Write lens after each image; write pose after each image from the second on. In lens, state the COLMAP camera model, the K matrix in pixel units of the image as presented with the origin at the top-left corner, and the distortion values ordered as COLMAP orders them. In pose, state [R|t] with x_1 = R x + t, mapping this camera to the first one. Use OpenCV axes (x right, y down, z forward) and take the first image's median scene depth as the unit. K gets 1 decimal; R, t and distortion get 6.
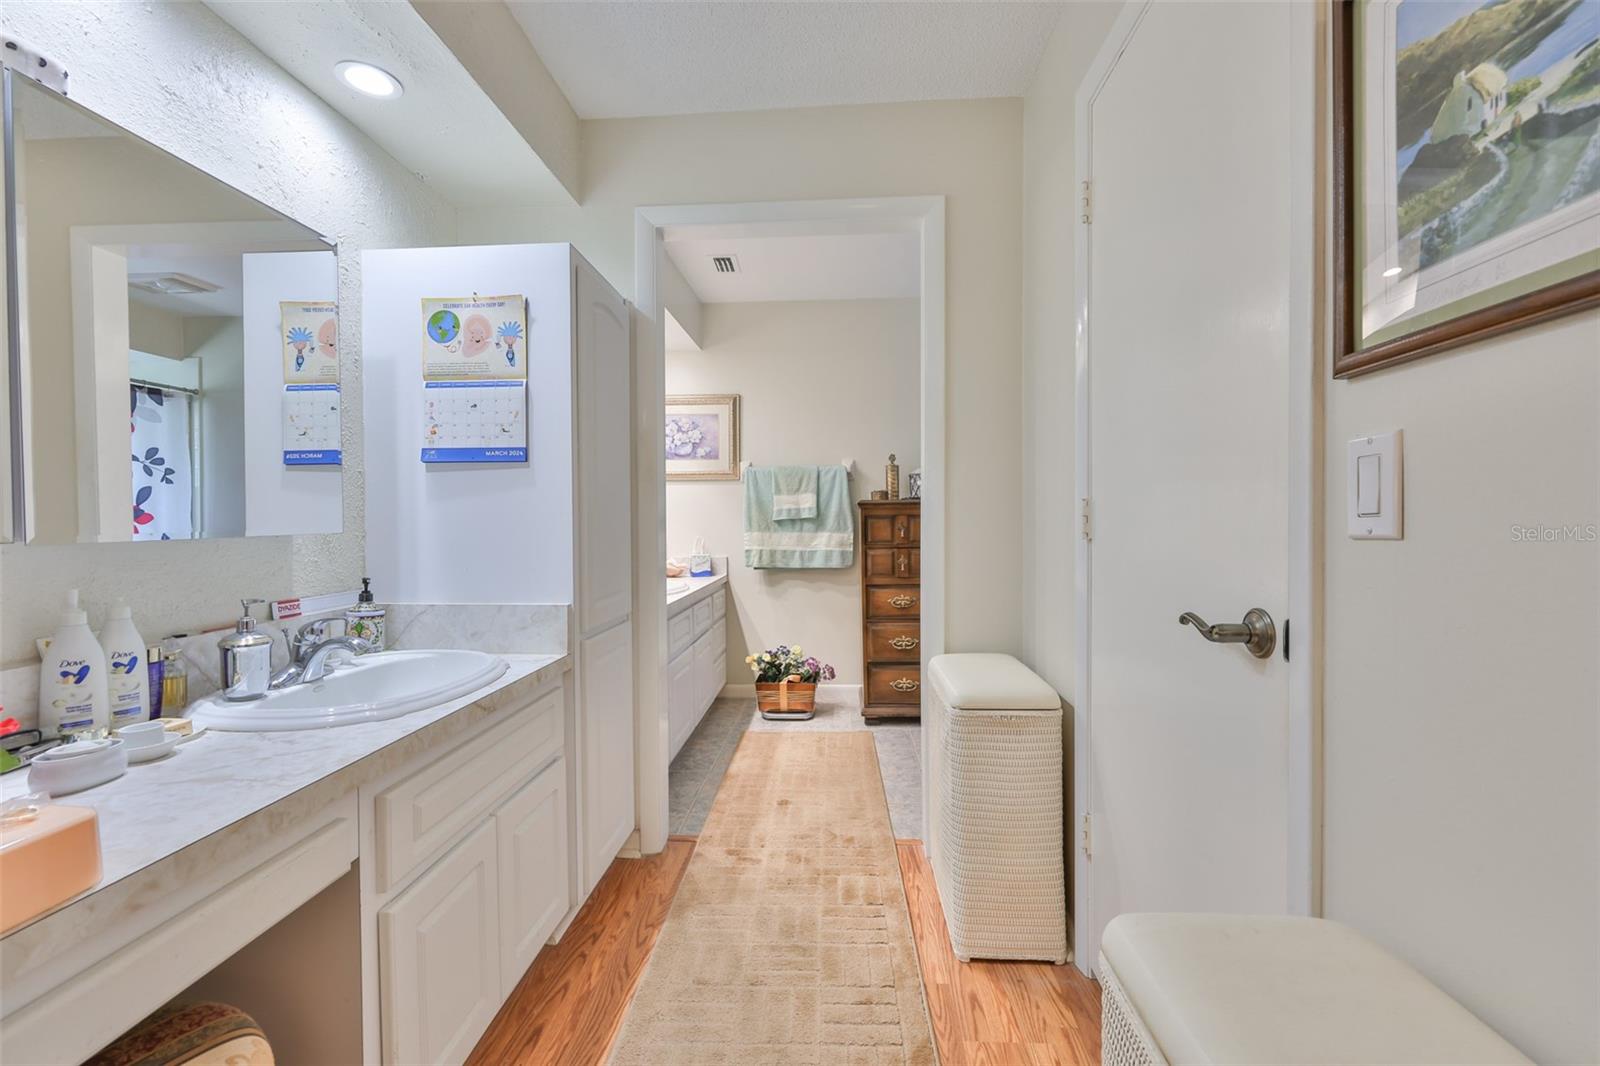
lens RADIAL K [[682.7, 0, 805.0], [0, 682.7, 528.8], [0, 0, 1]] dist [-0.000060, -0.000067]
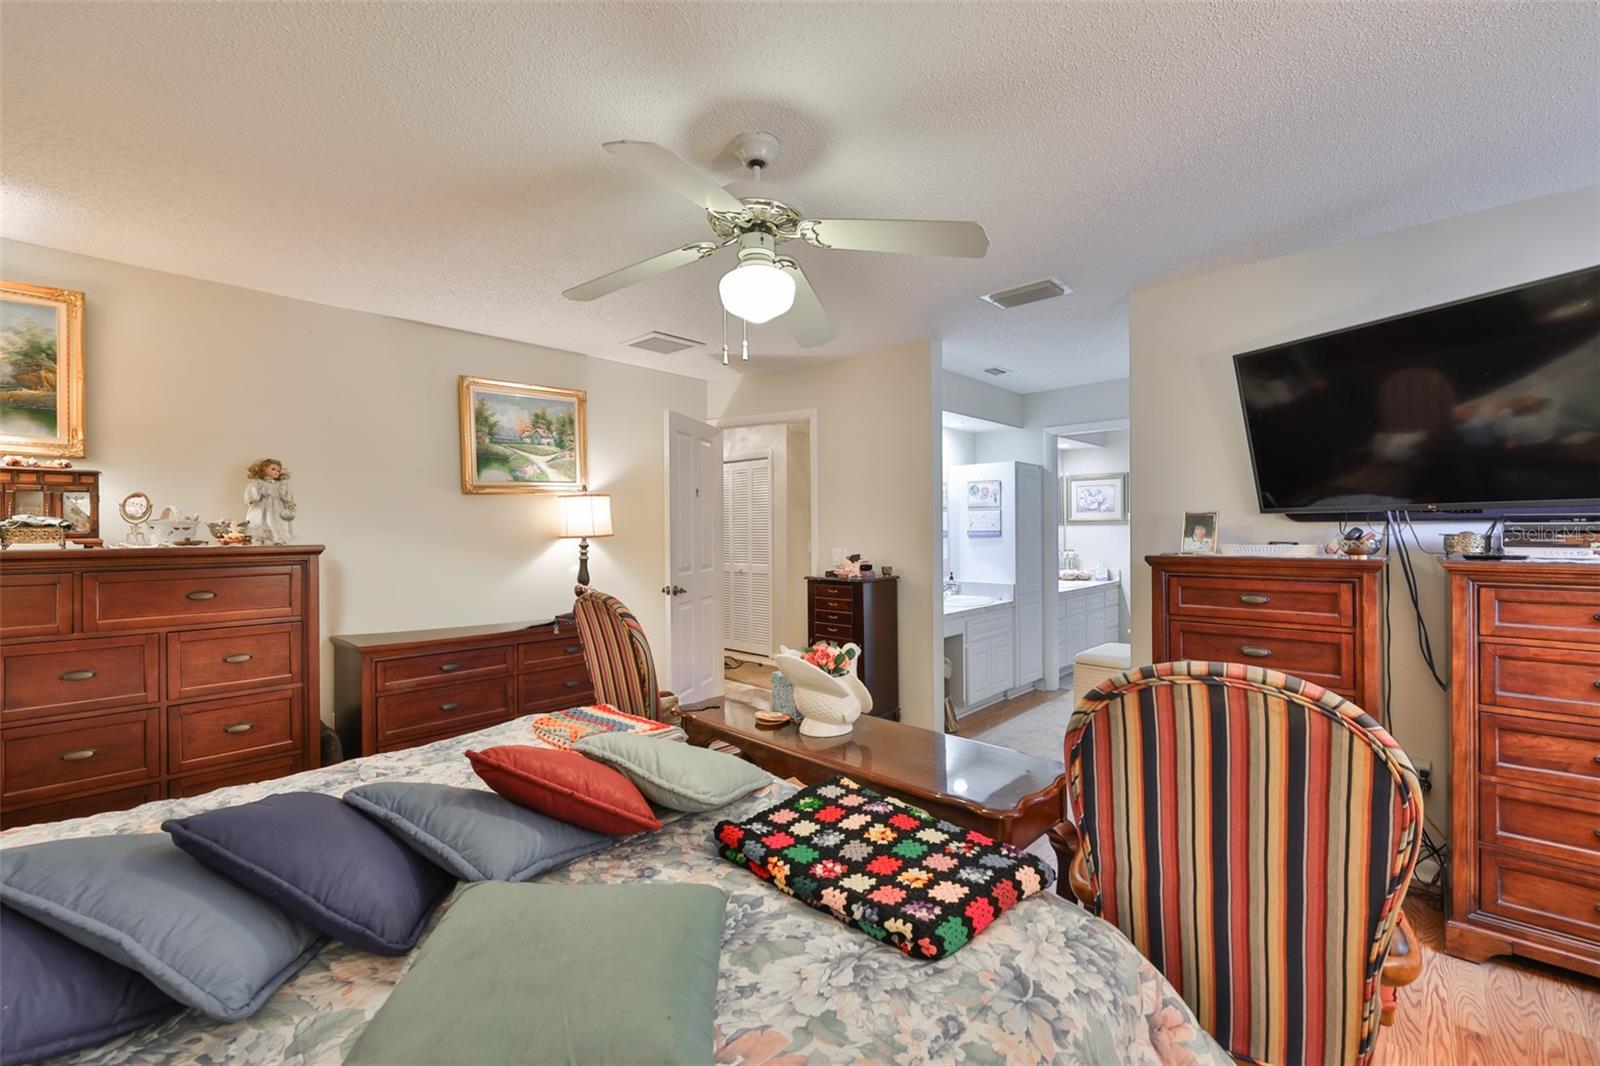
lens RADIAL K [[682.7, 0, 805.0], [0, 682.7, 528.8], [0, 0, 1]] dist [-0.000060, -0.000067]
pose [[0.775885, 0.002762, -0.630868, 0.343015], [-0.008796, 0.999941, -0.006440, -0.042280], [0.630812, 0.010546, 0.775864, -0.782090]]
